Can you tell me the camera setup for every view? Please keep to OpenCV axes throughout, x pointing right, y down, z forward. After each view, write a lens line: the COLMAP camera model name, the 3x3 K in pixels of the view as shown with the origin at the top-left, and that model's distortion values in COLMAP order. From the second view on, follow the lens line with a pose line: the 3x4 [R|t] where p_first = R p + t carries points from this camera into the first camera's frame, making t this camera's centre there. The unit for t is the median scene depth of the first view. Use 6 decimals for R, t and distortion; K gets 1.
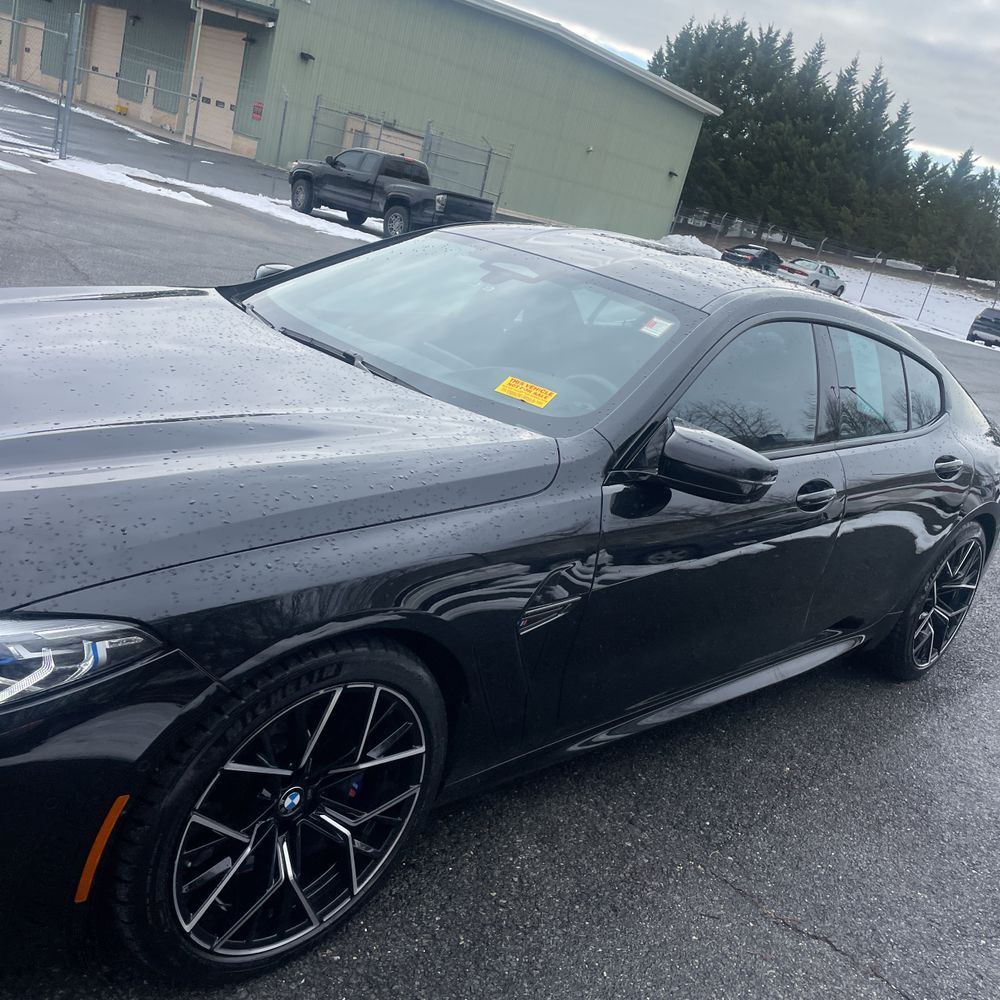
lens RADIAL K [[1011.6, 0, 499.7], [0, 1011.6, 507.5], [0, 0, 1]] dist [0.025569, 0.000000]
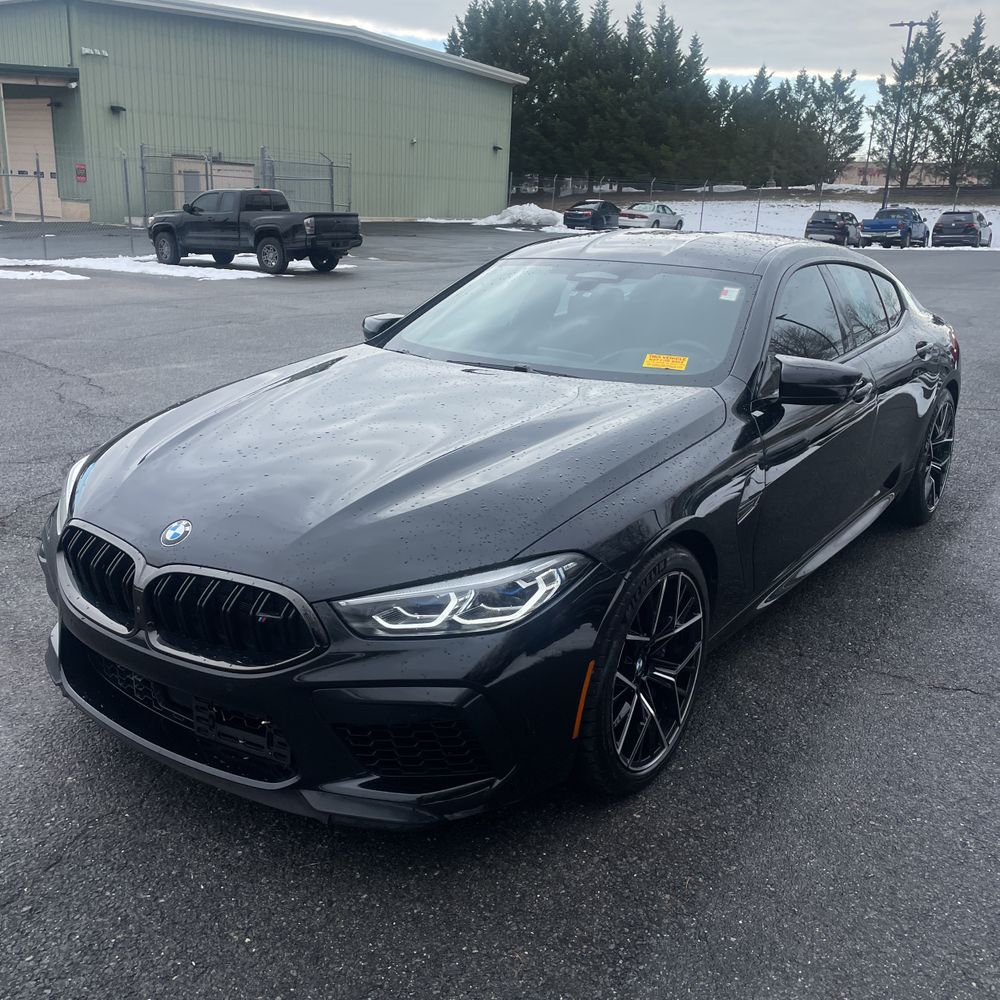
lens RADIAL K [[1011.6, 0, 503.8], [0, 1011.6, 506.8], [0, 0, 1]] dist [0.025569, 0.000000]
pose [[0.964196, -0.243736, 0.104498, -0.025486], [0.242653, 0.969837, 0.023147, -0.000656], [-0.106988, 0.003038, 0.994256, -0.022351]]
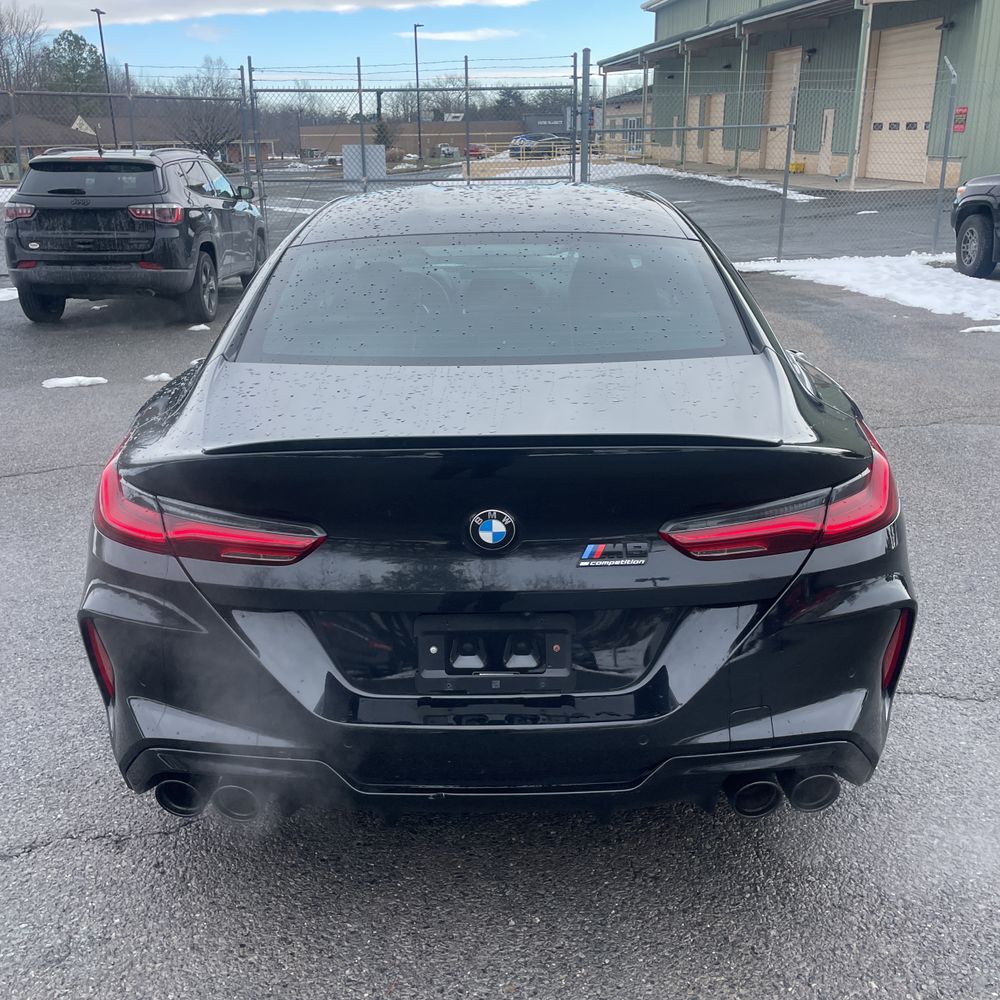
lens RADIAL K [[1011.6, 0, 492.5], [0, 1011.6, 498.5], [0, 0, 1]] dist [0.025569, 0.000000]
pose [[0.743897, -0.036101, -0.667319, -0.017834], [-0.001077, 0.998474, -0.055217, -0.089086], [0.668293, 0.041795, 0.742723, 0.270979]]
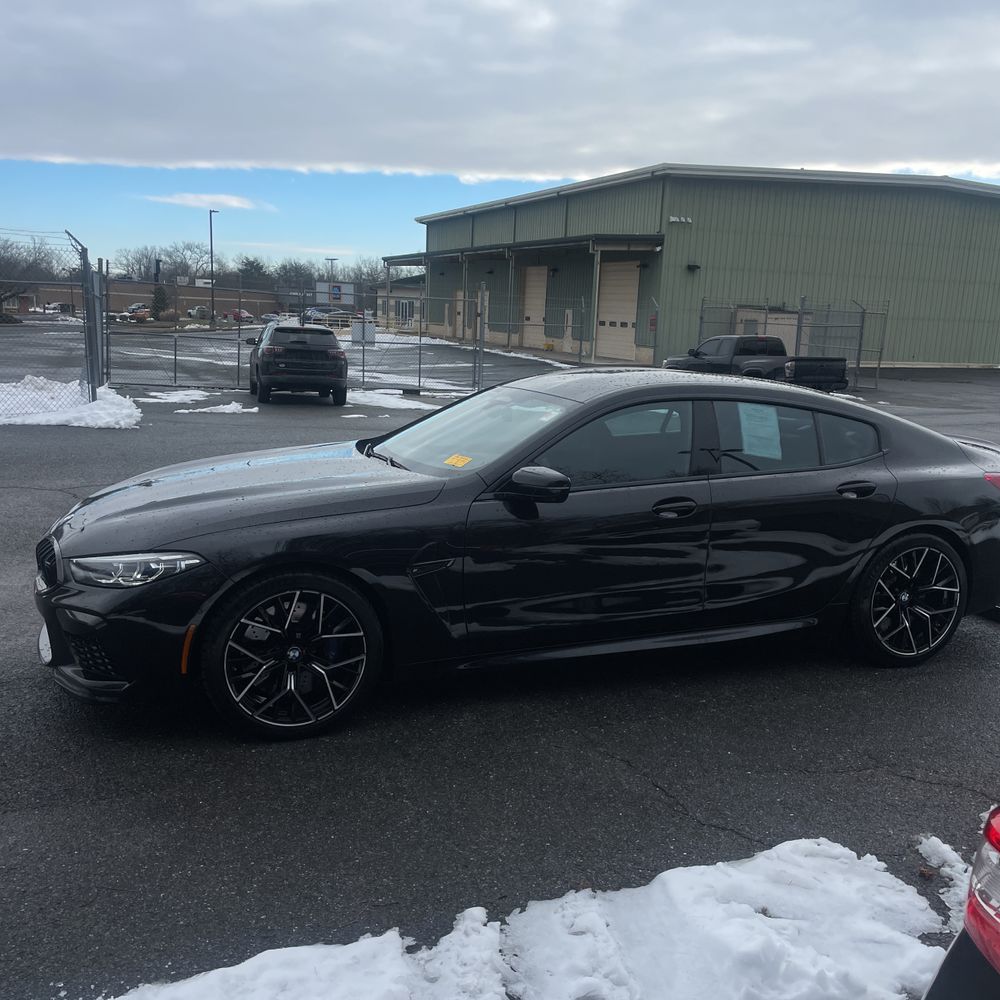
lens RADIAL K [[1011.6, 0, 507.1], [0, 1011.6, 540.6], [0, 0, 1]] dist [0.025569, 0.000000]
pose [[0.899253, -0.120012, -0.420644, 0.057125], [0.054056, 0.984745, -0.165392, 0.022230], [0.434076, 0.125991, 0.892023, -0.036628]]
